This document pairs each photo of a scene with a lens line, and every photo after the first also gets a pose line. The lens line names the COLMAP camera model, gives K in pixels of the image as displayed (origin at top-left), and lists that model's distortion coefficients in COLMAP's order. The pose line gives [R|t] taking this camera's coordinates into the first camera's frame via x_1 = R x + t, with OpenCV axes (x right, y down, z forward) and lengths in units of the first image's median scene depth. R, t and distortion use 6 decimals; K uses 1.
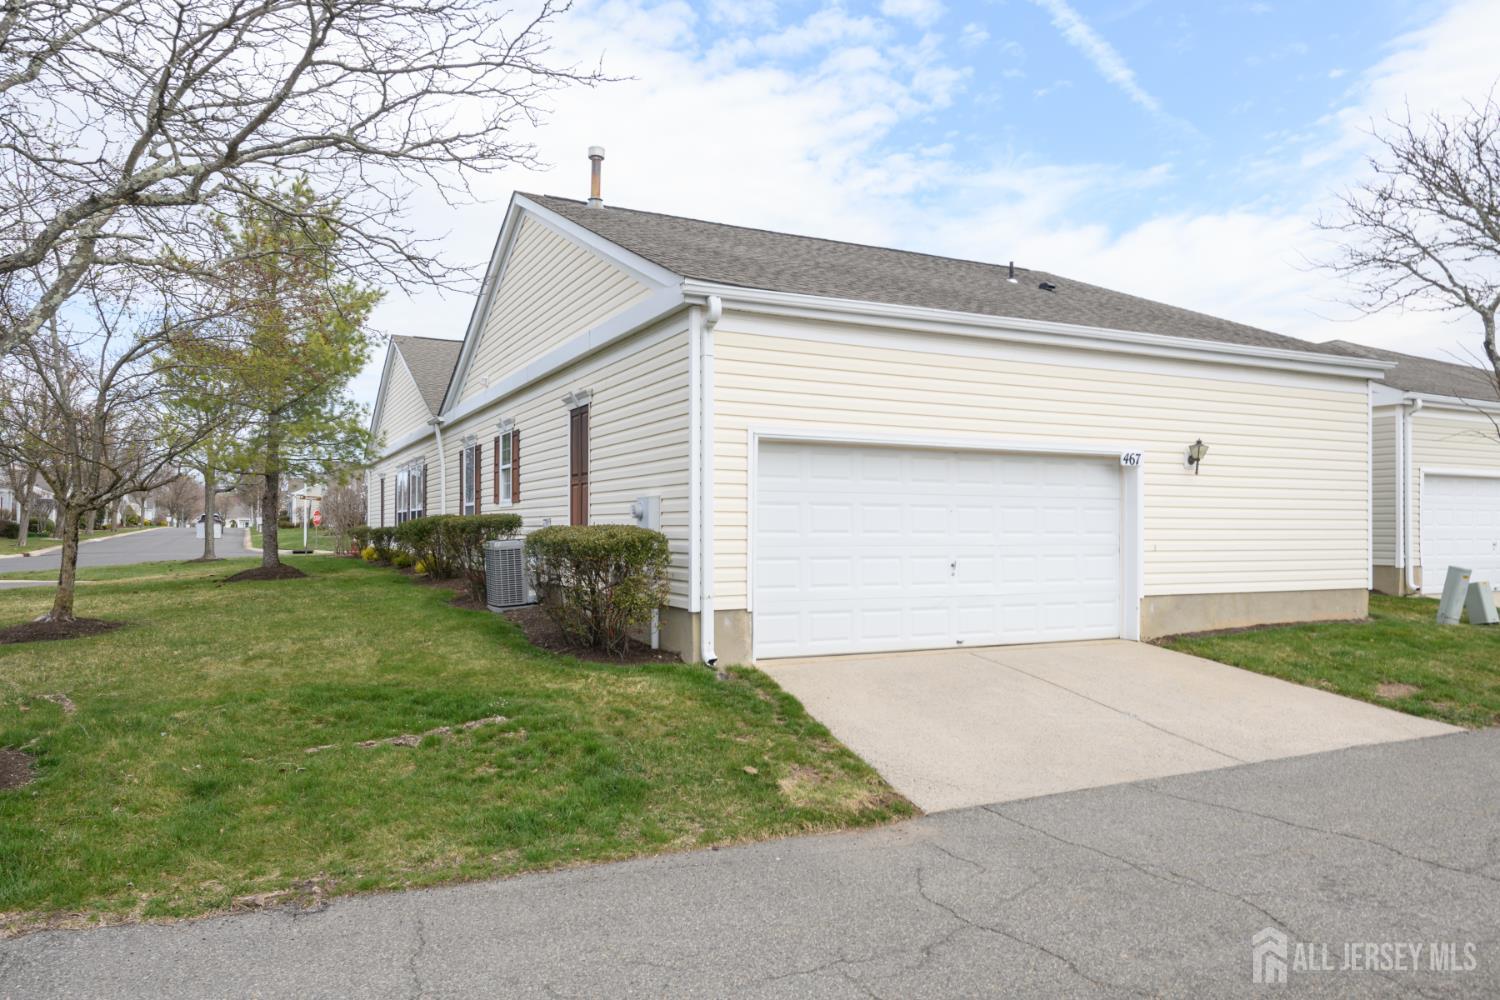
lens RADIAL K [[1028.0, 0, 751.7], [0, 1028.0, 511.2], [0, 0, 1]] dist [0.026209, 0.000588]
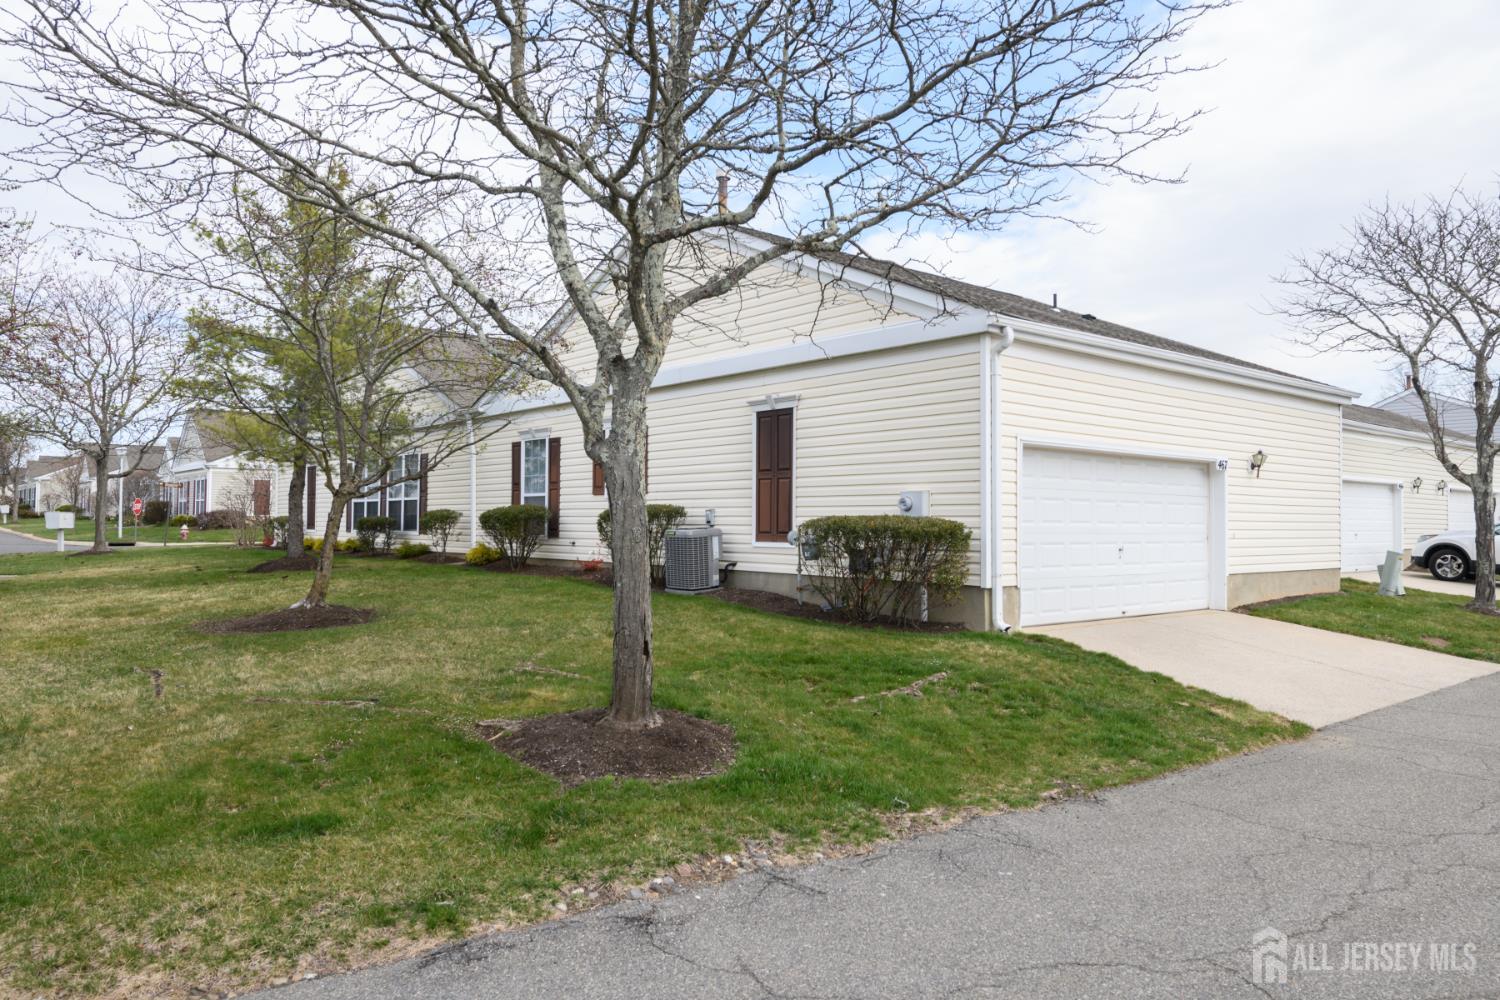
lens RADIAL K [[1028.0, 0, 747.2], [0, 1028.0, 499.6], [0, 0, 1]] dist [0.026209, 0.000588]
pose [[0.971256, 0.008437, 0.237887, -0.488782], [-0.007498, 0.999960, -0.004850, 0.001820], [-0.237918, 0.002927, 0.971281, -0.081250]]
